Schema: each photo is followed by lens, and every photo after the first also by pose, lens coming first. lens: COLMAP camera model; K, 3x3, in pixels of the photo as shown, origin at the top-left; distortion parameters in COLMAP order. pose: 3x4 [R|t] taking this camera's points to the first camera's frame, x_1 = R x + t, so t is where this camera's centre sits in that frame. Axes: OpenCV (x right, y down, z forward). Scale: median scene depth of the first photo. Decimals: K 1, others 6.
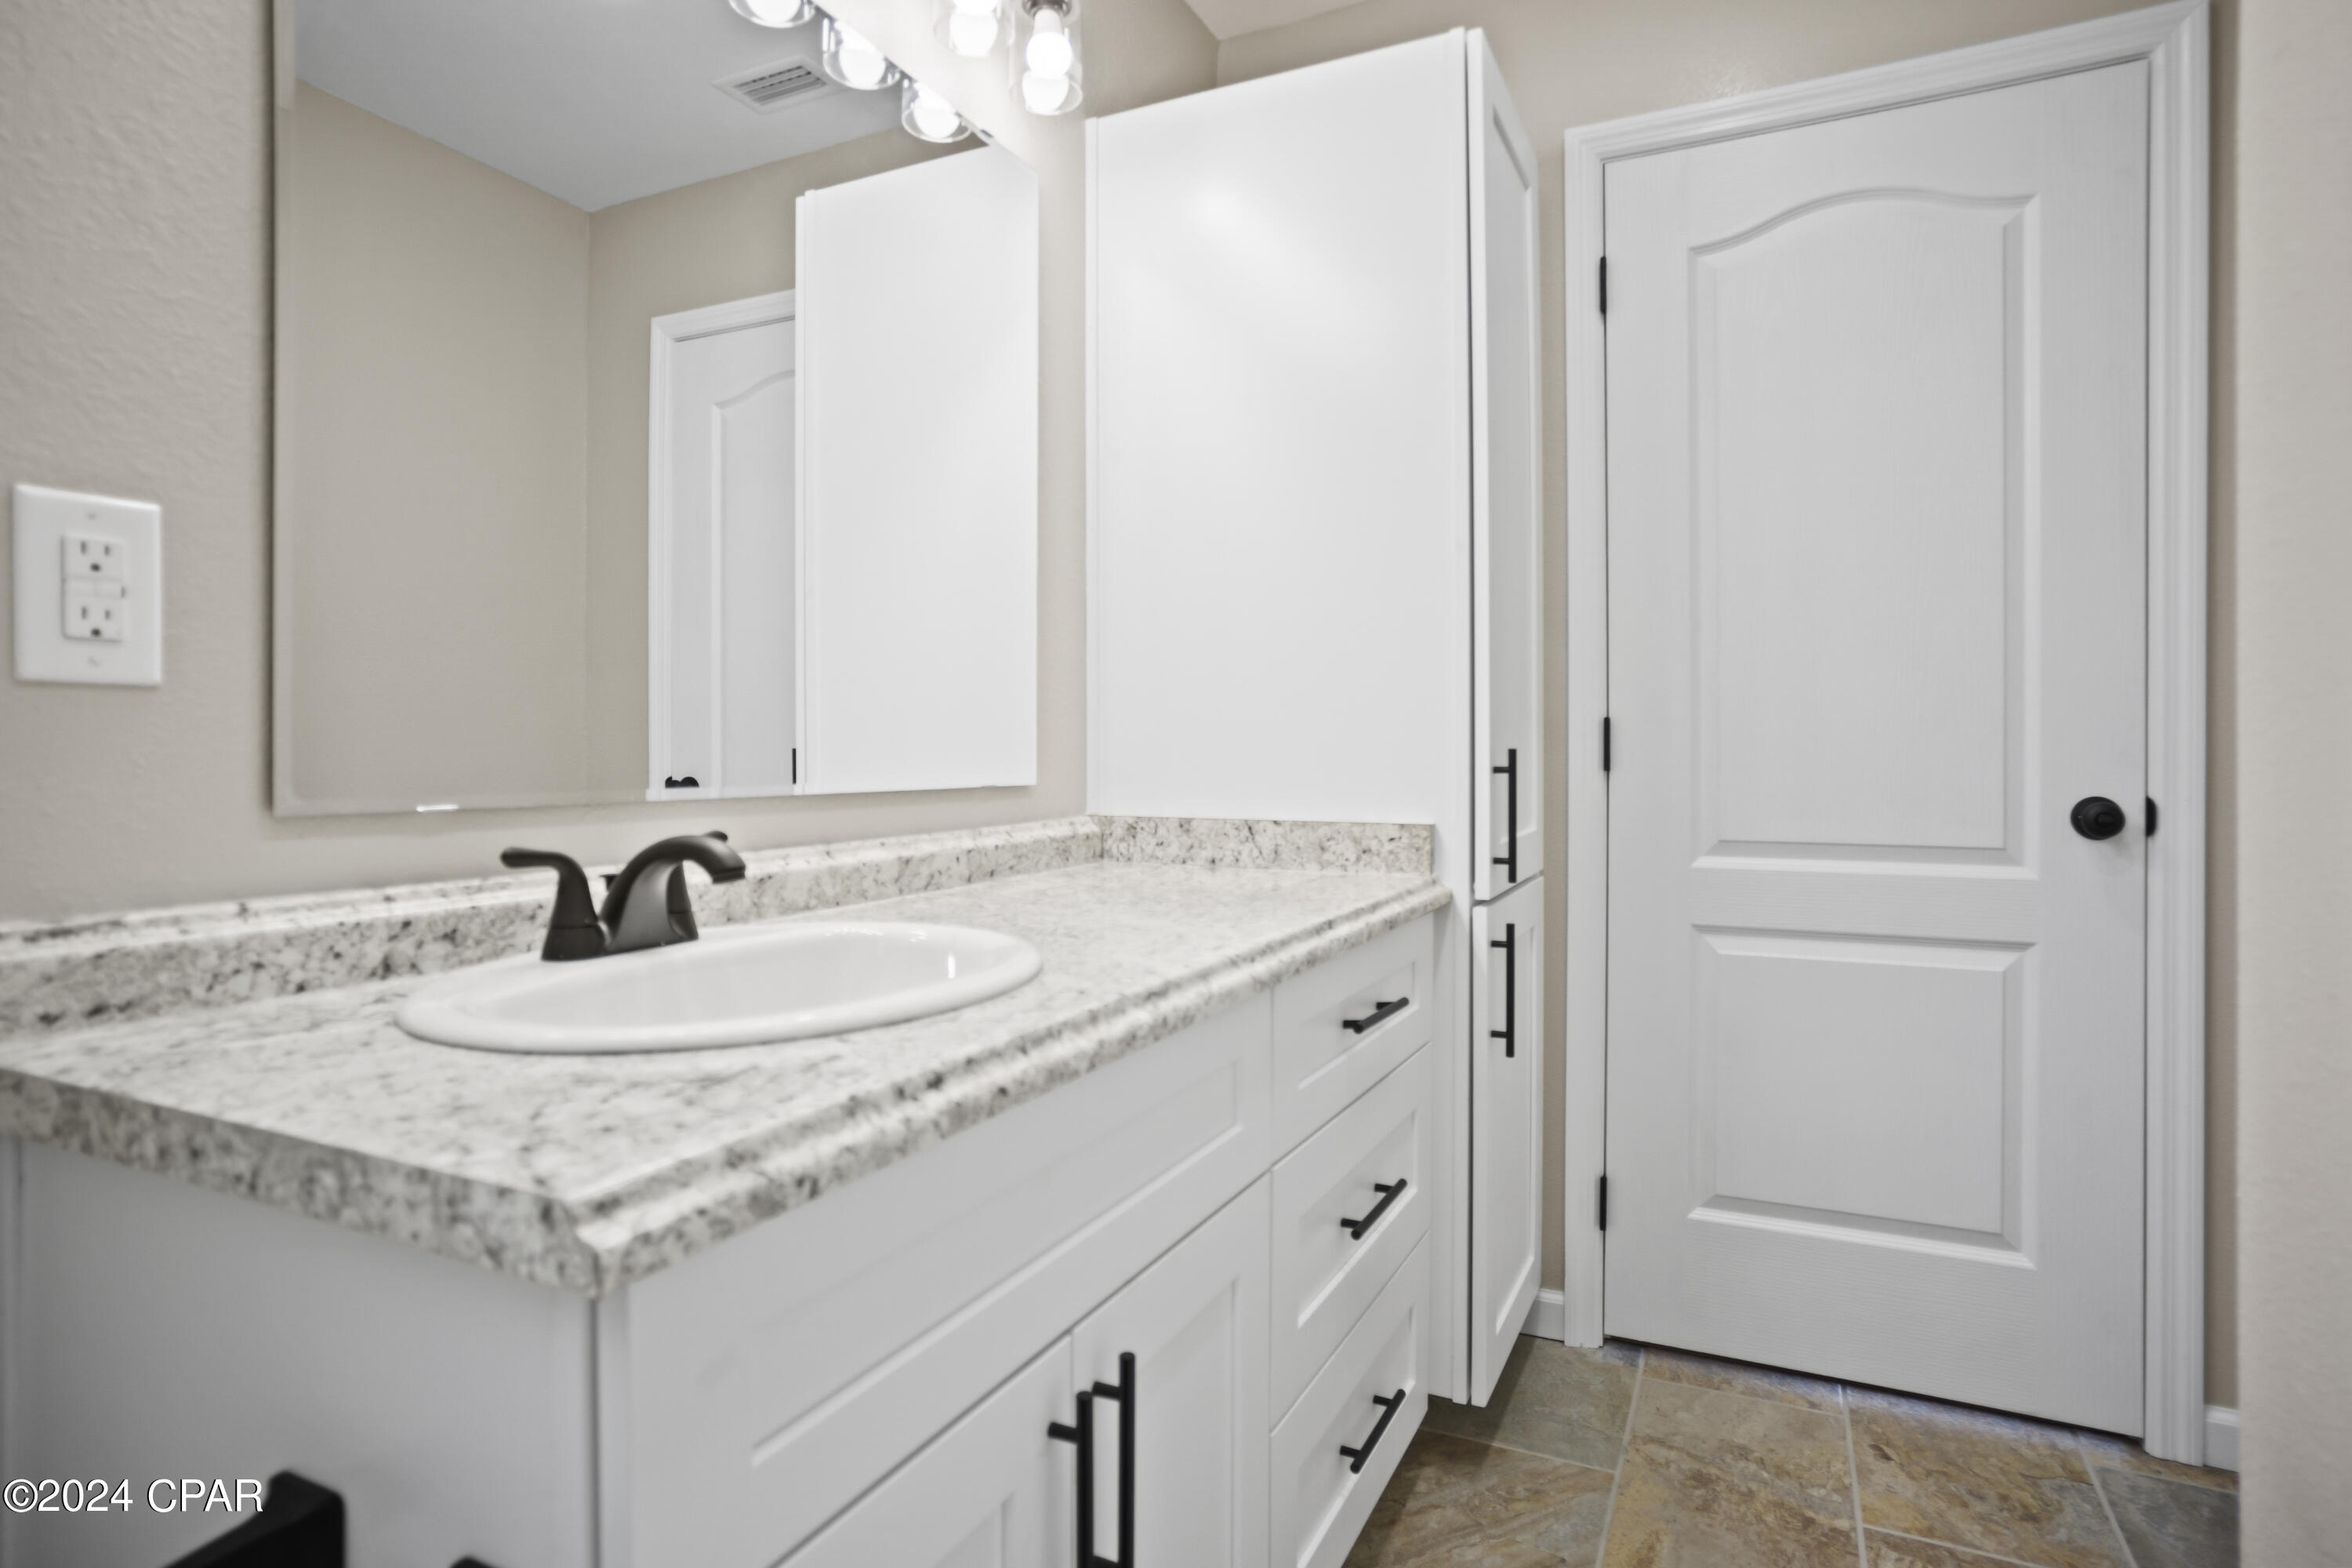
lens RADIAL K [[1281.4, 0, 1152.6], [0, 1281.4, 733.2], [0, 0, 1]] dist [-0.059873, 0.037689]
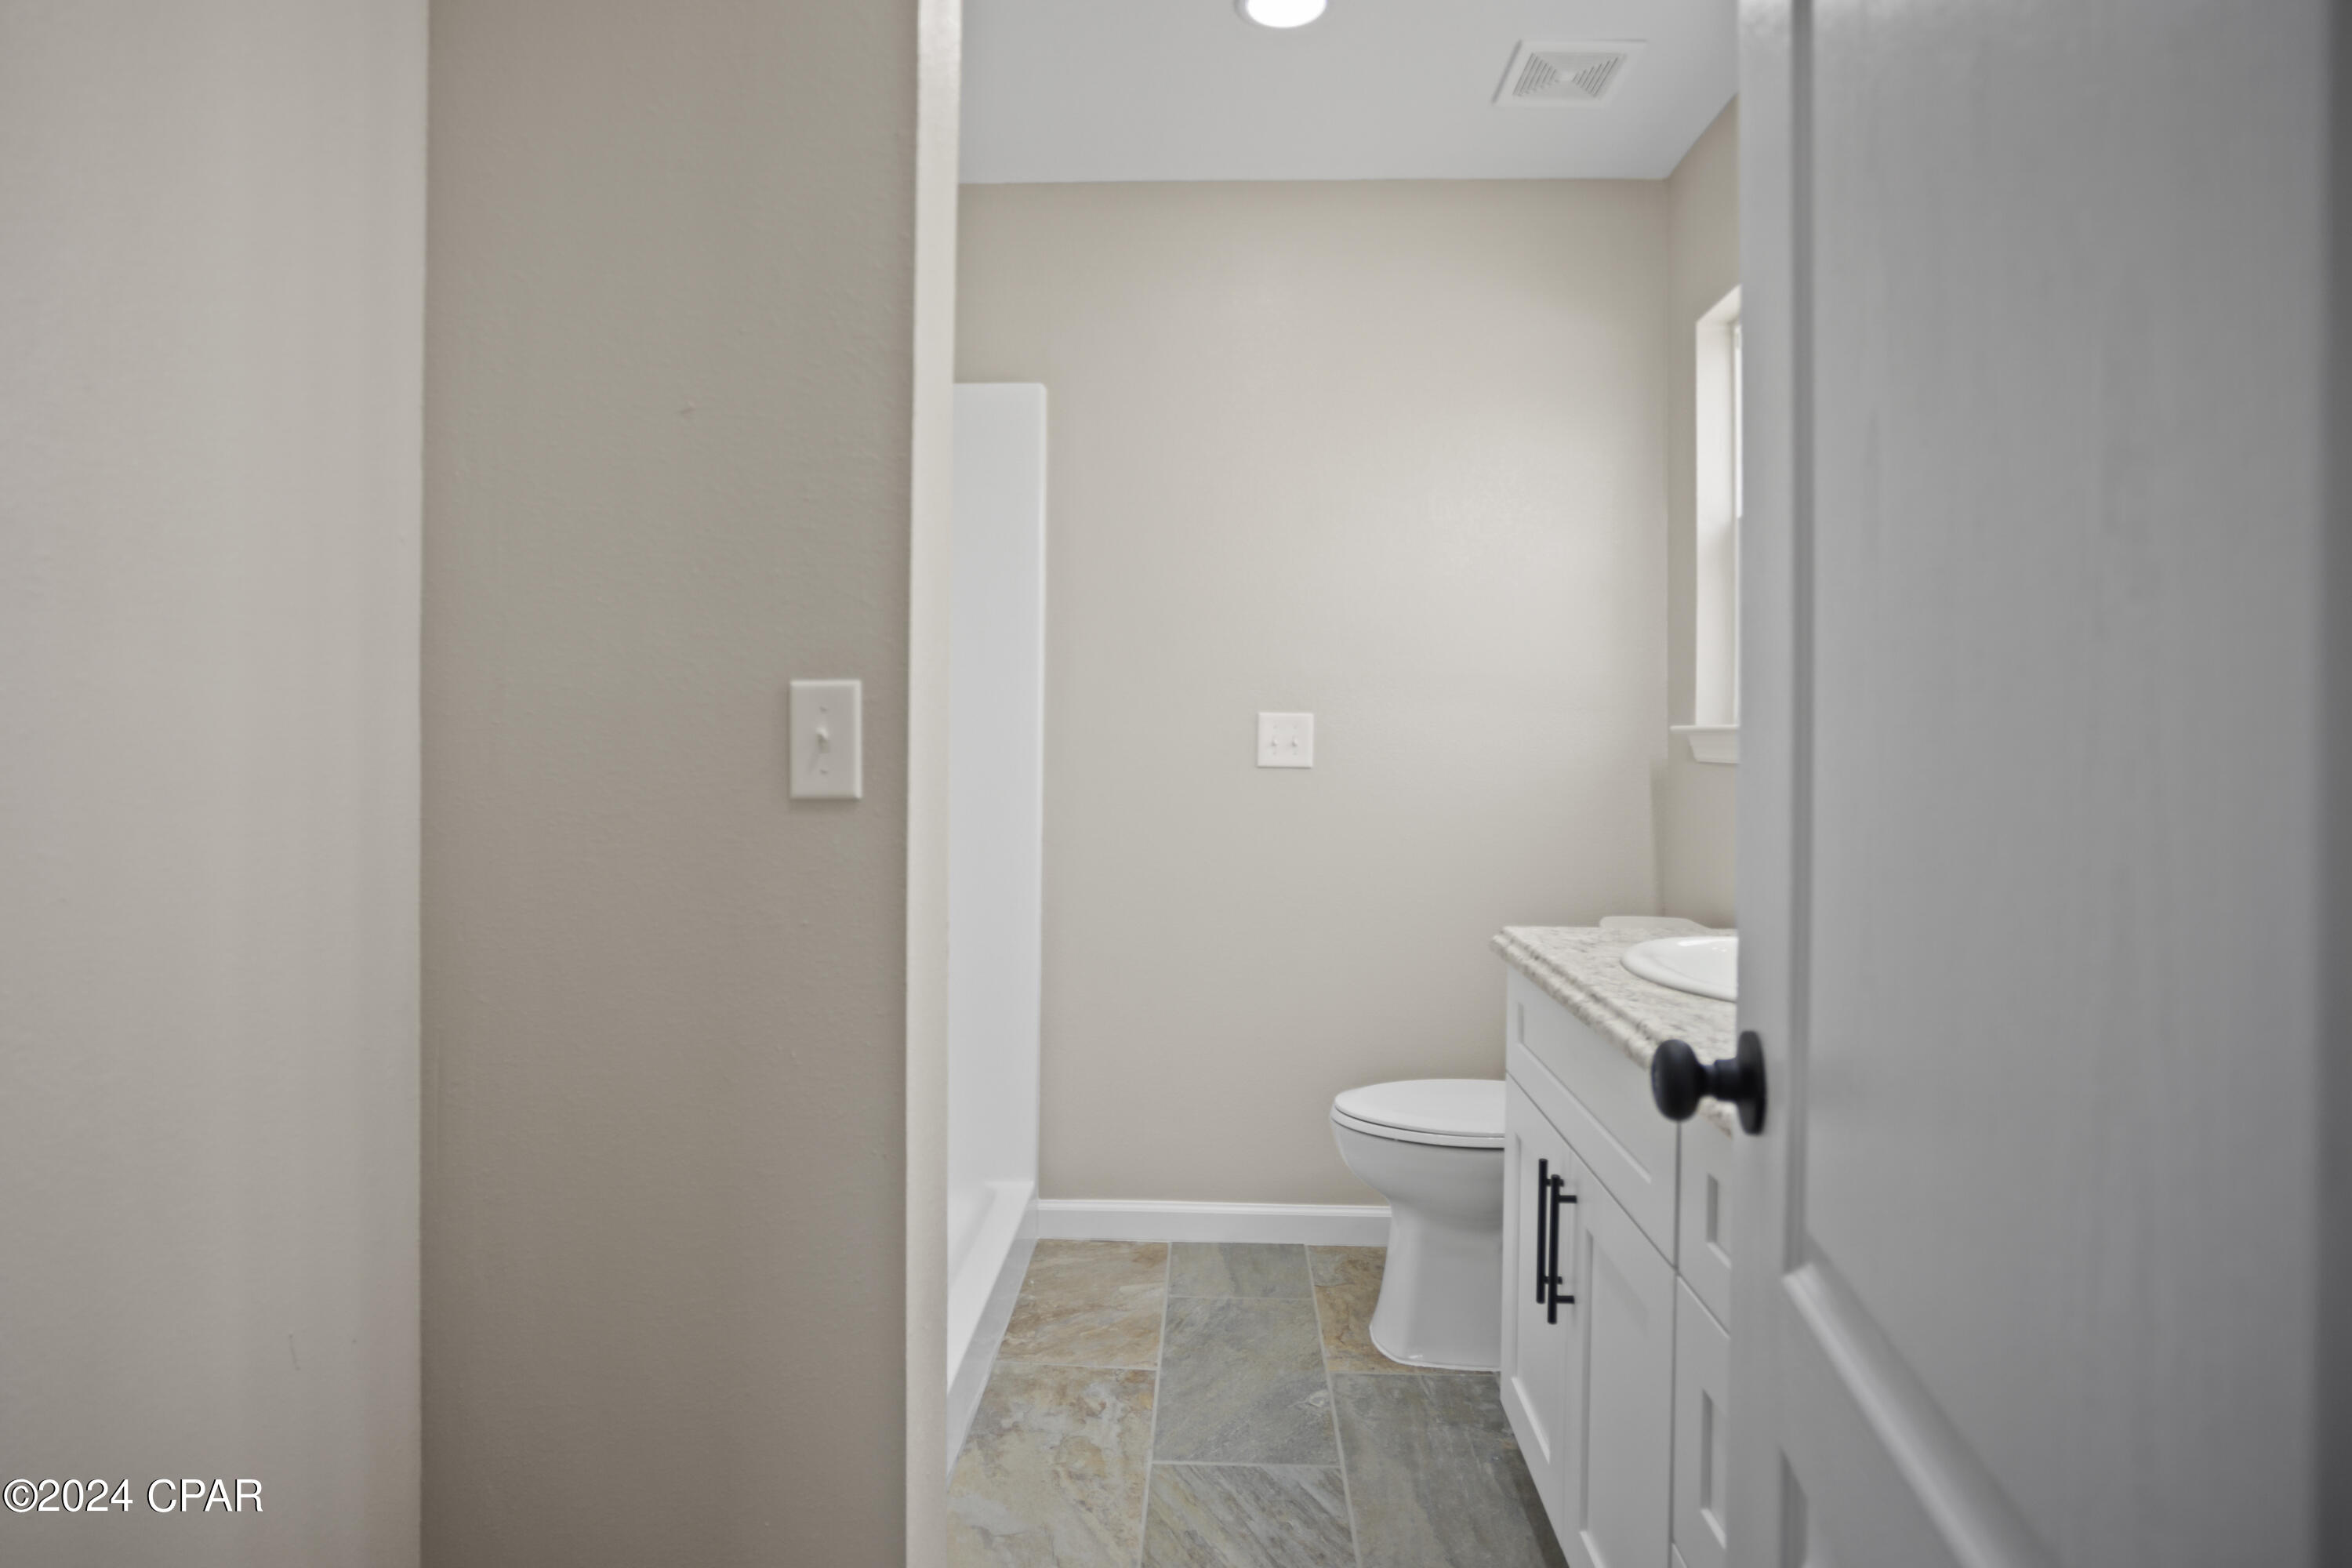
lens RADIAL K [[1313.3, 0, 1184.4], [0, 1313.3, 715.1], [0, 0, 1]] dist [-0.066573, 0.041046]
pose [[-0.911044, -0.018019, -0.411916, 0.720042], [-0.008486, 0.999652, -0.024961, -0.058581], [0.412222, -0.019245, -0.910880, 1.460196]]
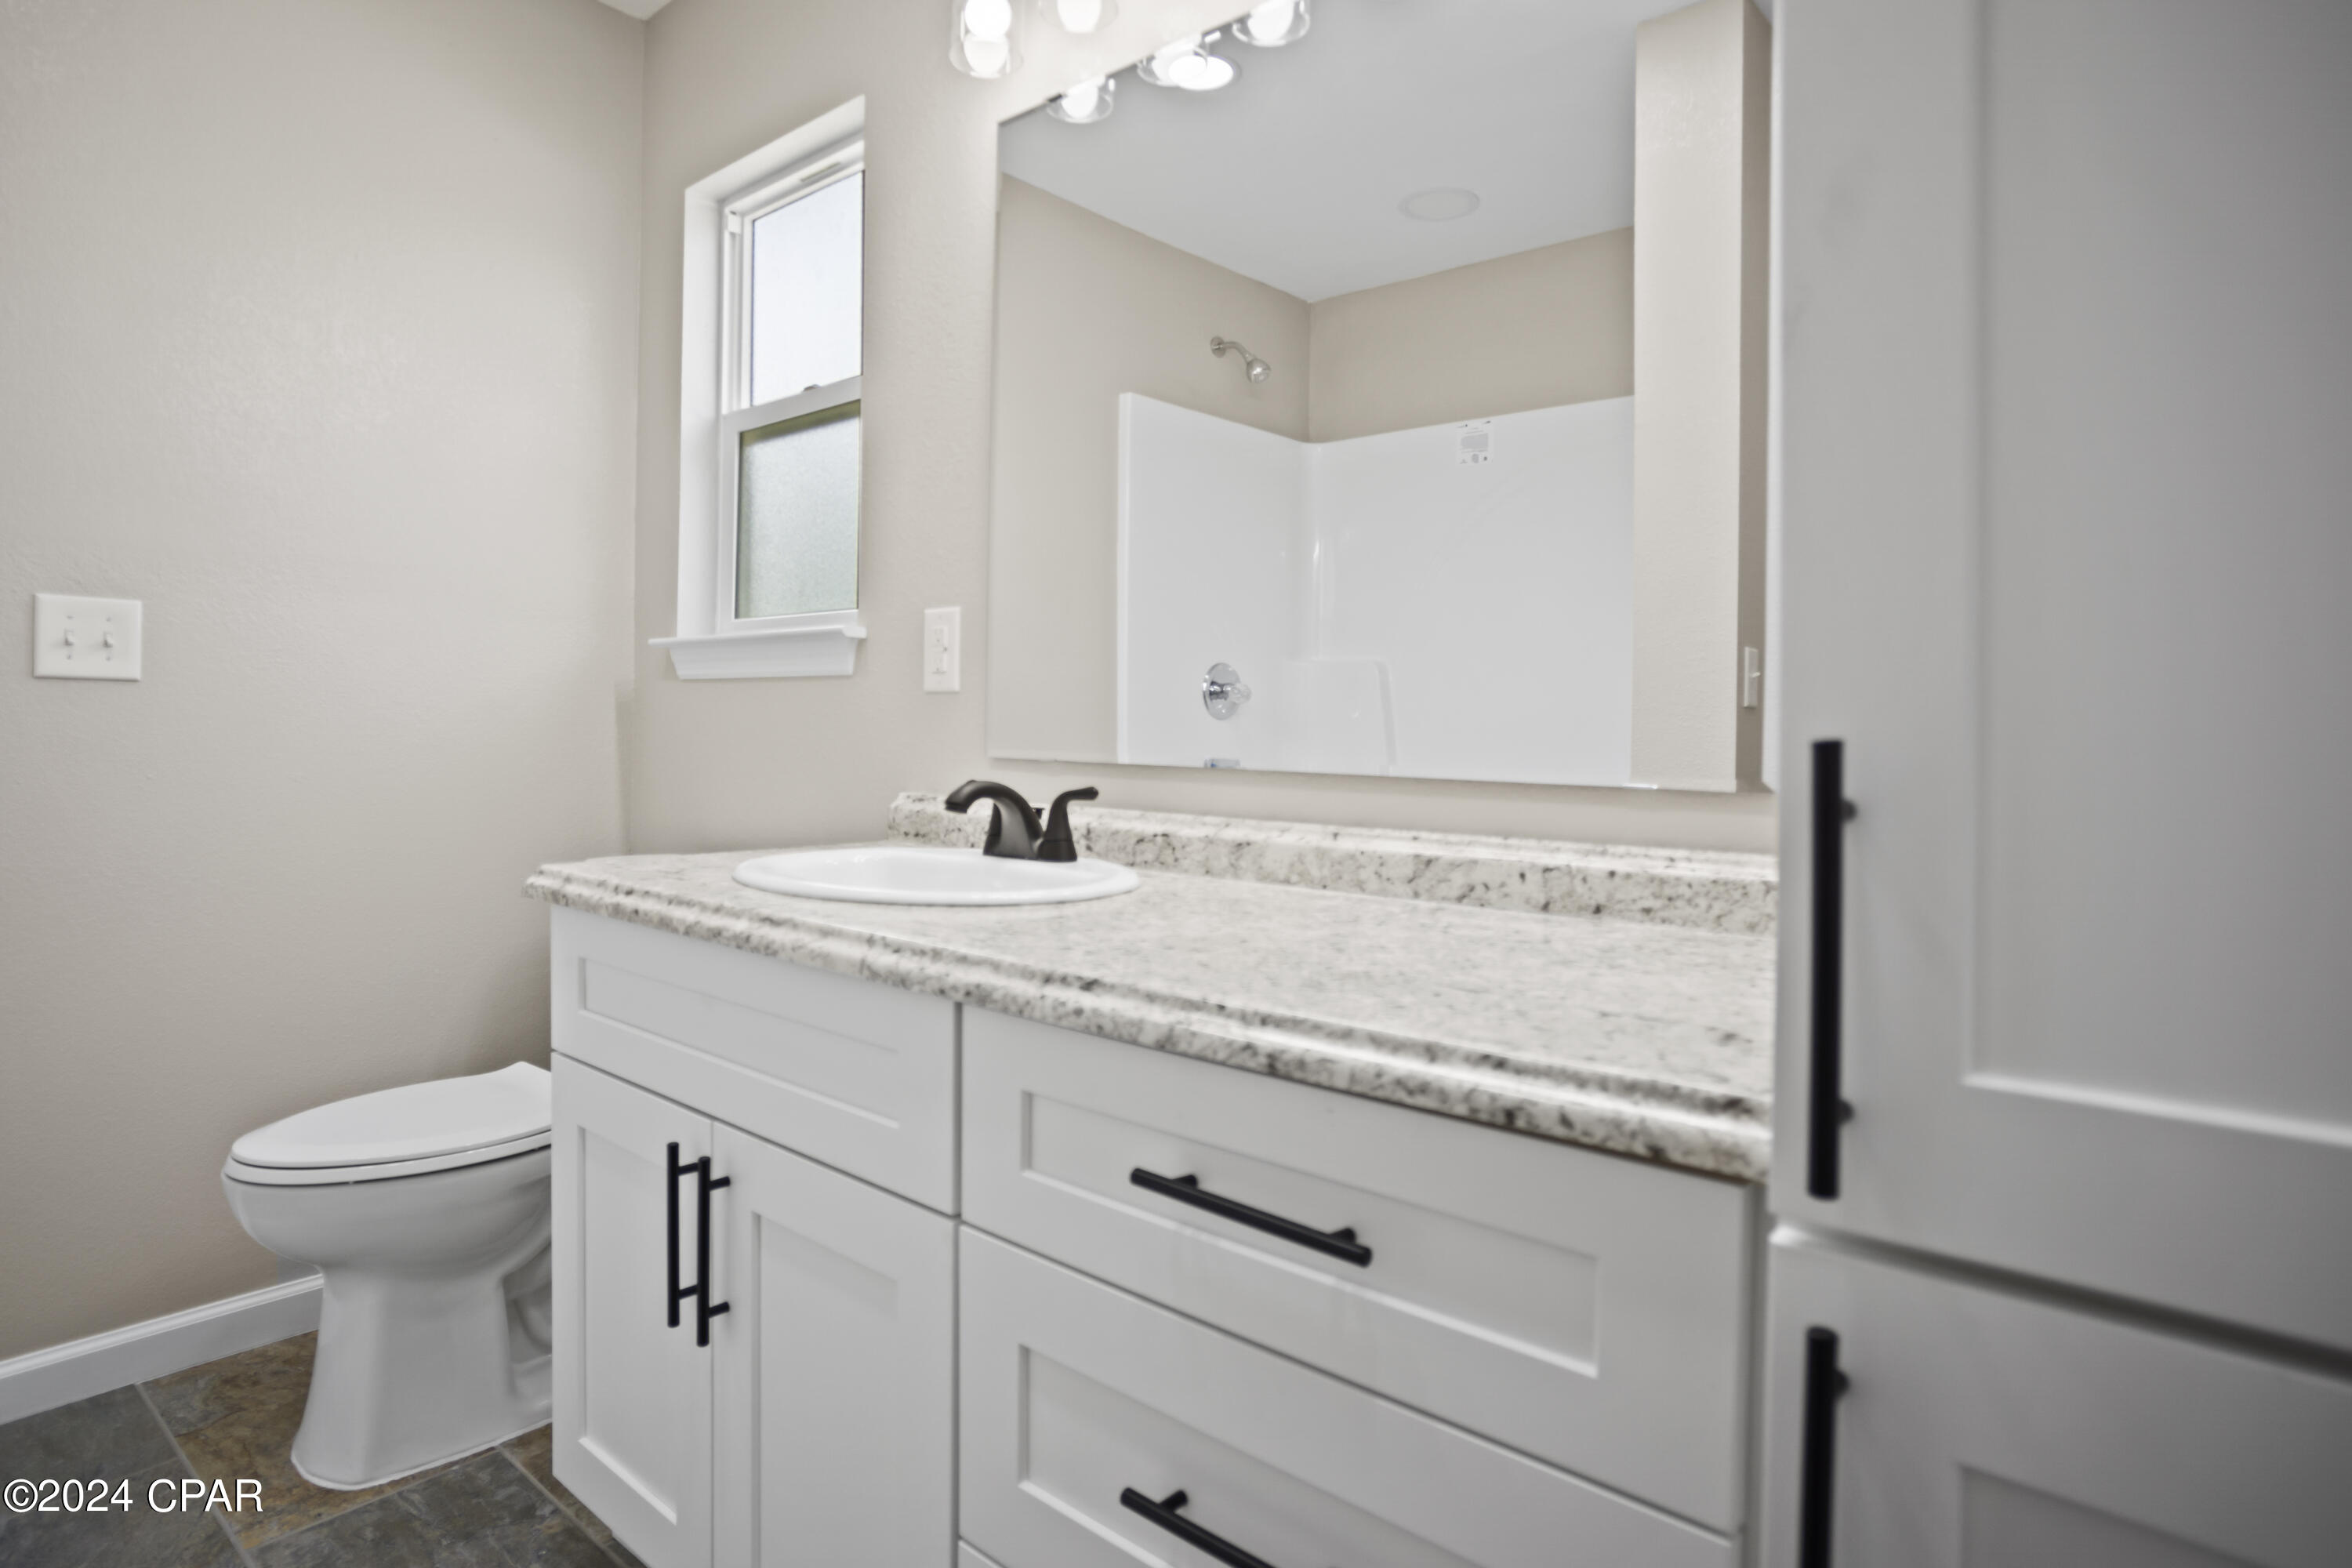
lens RADIAL K [[1313.3, 0, 1184.4], [0, 1313.3, 715.1], [0, 0, 1]] dist [-0.066573, 0.041046]
pose [[-0.250708, -0.008136, -0.968028, 0.731041], [-0.003317, 0.999966, -0.007545, 0.010096], [0.968057, 0.001320, -0.250727, 1.115100]]
